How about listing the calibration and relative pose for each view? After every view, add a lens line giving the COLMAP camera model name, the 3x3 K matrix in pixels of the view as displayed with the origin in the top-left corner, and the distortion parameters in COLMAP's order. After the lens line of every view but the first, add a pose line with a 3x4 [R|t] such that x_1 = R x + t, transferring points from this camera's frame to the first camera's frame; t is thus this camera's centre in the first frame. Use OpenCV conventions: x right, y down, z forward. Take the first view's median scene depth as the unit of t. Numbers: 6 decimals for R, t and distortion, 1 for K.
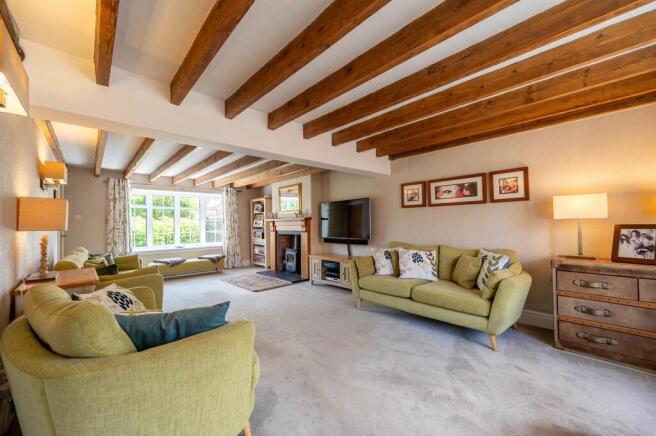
lens RADIAL K [[262.1, 0, 330.1], [0, 262.1, 218.0], [0, 0, 1]] dist [0.003584, 0.000481]
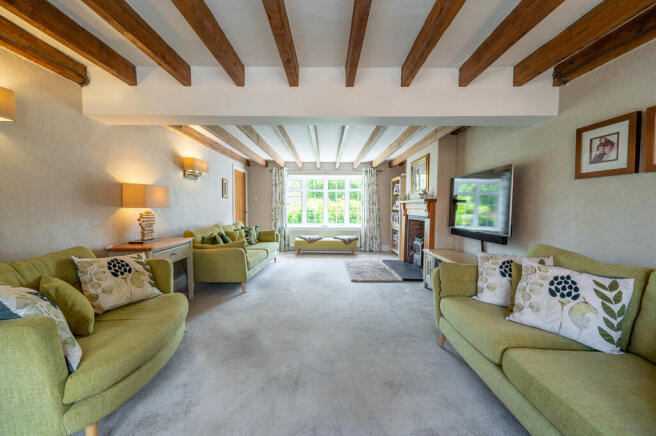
lens RADIAL K [[262.1, 0, 327.1], [0, 262.1, 218.0], [0, 0, 1]] dist [0.003584, 0.000481]
pose [[0.726783, 0.049585, -0.685075, 0.208093], [-0.003029, 0.997613, 0.068993, 0.001453], [0.686860, -0.048068, 0.725198, 0.241592]]
